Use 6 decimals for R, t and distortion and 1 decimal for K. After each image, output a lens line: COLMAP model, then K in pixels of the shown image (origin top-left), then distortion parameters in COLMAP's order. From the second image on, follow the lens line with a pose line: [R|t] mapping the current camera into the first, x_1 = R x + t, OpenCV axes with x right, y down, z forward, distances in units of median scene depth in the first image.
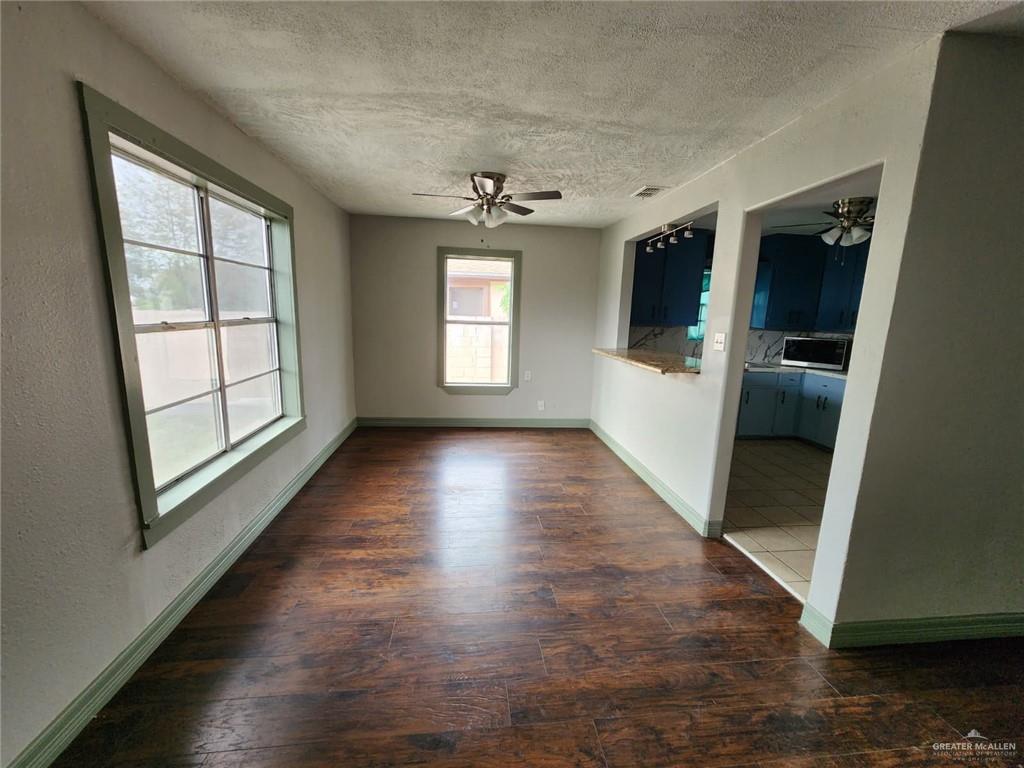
lens RADIAL K [[420.1, 0, 509.8], [0, 420.1, 385.4], [0, 0, 1]] dist [-0.001273, 0.000036]
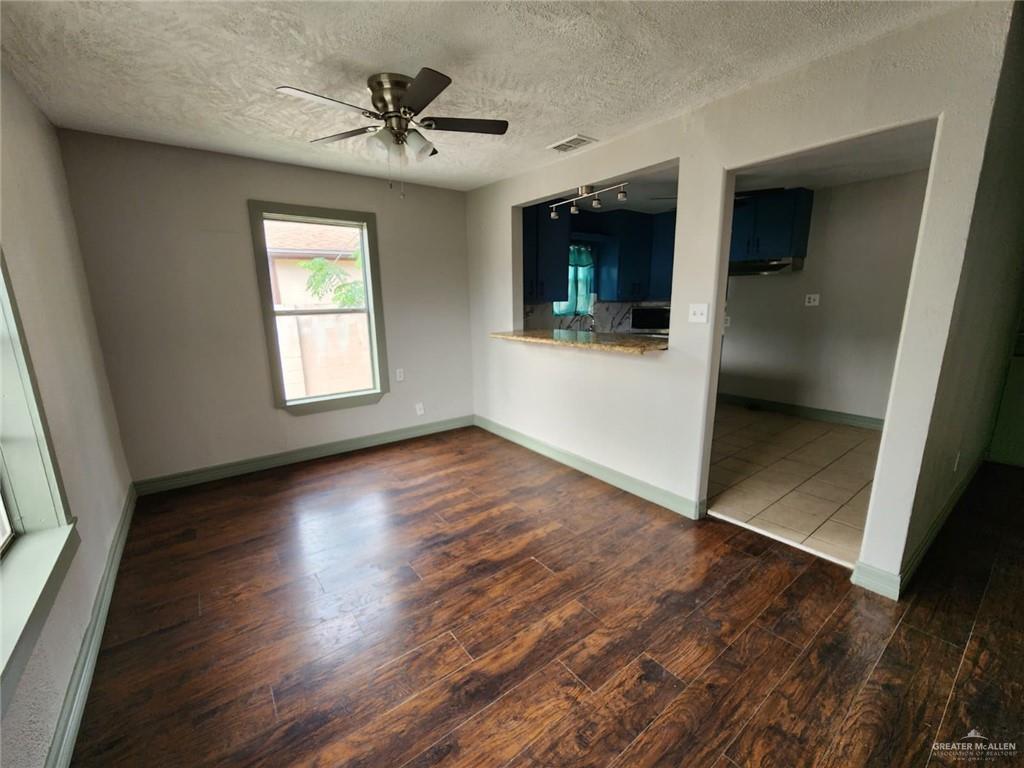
lens RADIAL K [[425.1, 0, 509.6], [0, 425.1, 385.0], [0, 0, 1]] dist [-0.000956, -0.000126]
pose [[0.857562, -0.146133, 0.493186, -0.277897], [0.128097, 0.989261, 0.070383, -0.053350], [-0.498174, 0.002818, 0.867072, 0.317484]]
